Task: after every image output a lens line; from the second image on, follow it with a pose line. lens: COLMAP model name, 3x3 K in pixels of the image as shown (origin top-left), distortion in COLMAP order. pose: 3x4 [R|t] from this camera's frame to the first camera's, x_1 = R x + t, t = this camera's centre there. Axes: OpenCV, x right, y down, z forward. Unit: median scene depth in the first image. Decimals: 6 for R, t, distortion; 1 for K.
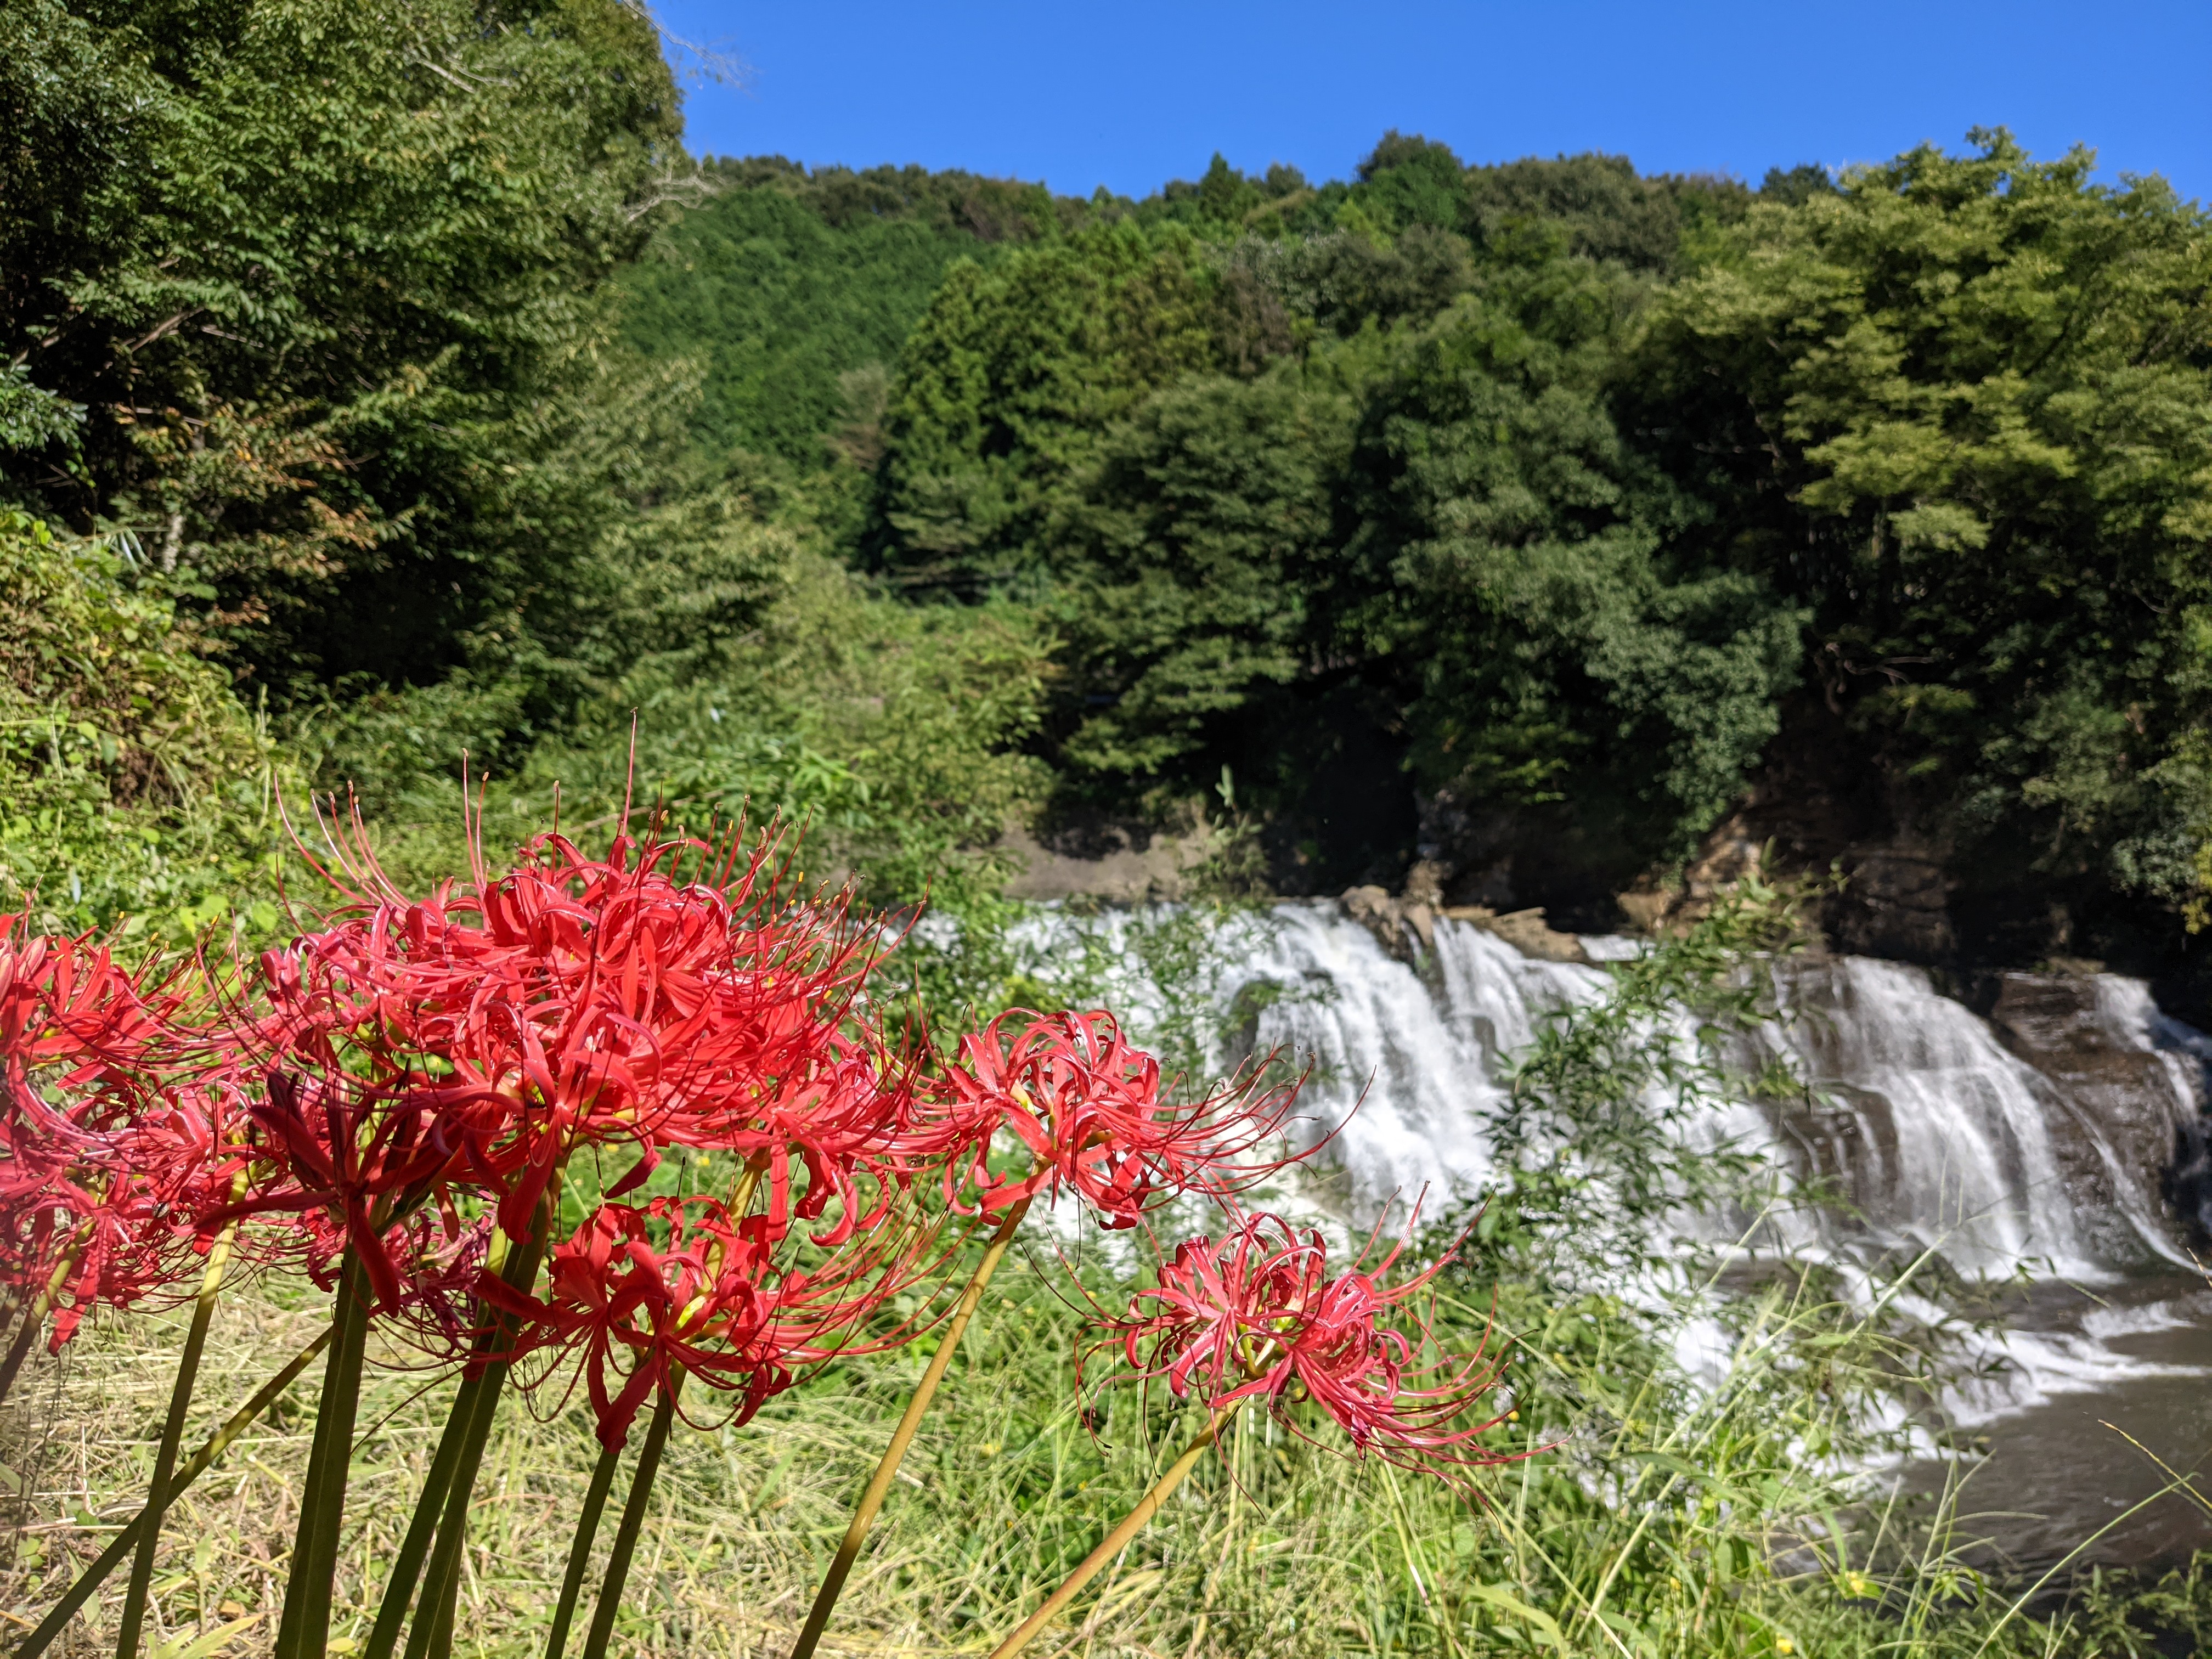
lens RADIAL K [[1749.6, 0, 1102.7], [0, 1749.6, 876.1], [0, 0, 1]] dist [0.102521, -0.186226]
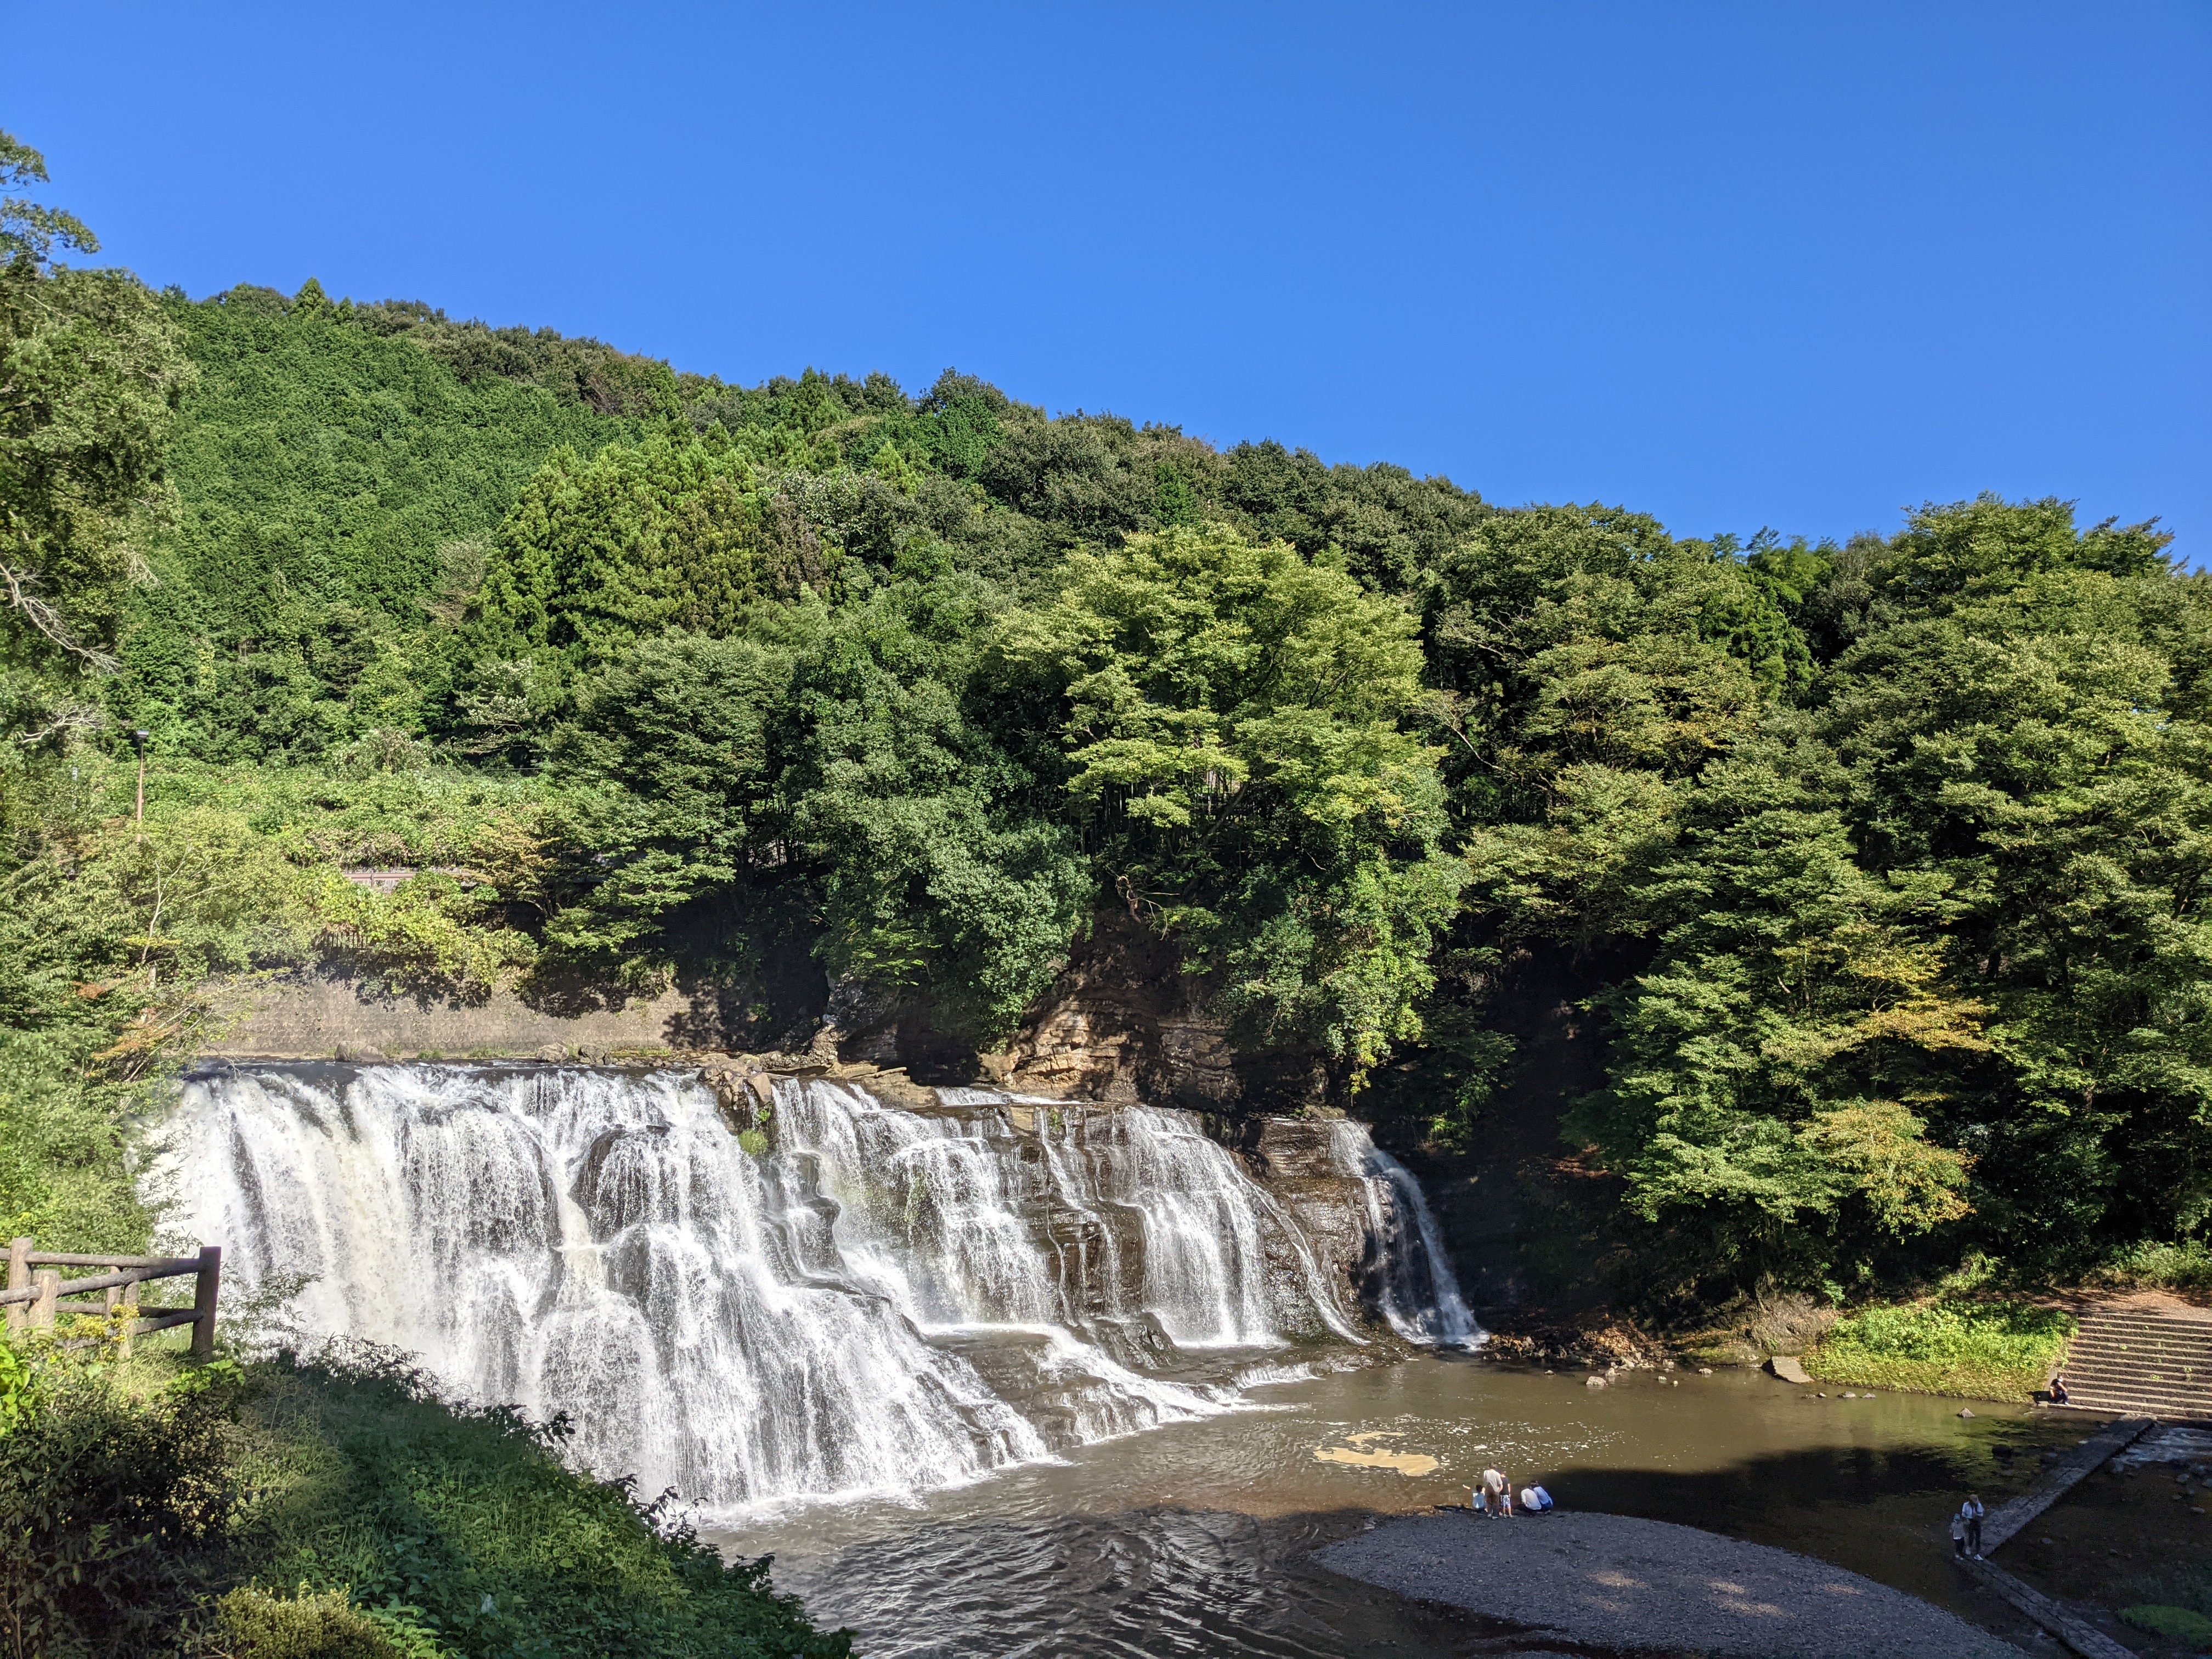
lens RADIAL K [[1749.6, 0, 1102.7], [0, 1749.6, 876.1], [0, 0, 1]] dist [0.102521, -0.186226]
pose [[0.984272, 0.034652, 0.173230, 0.158566], [-0.025022, 0.998034, -0.057472, -0.051434], [-0.174881, 0.052233, 0.983203, -0.317123]]
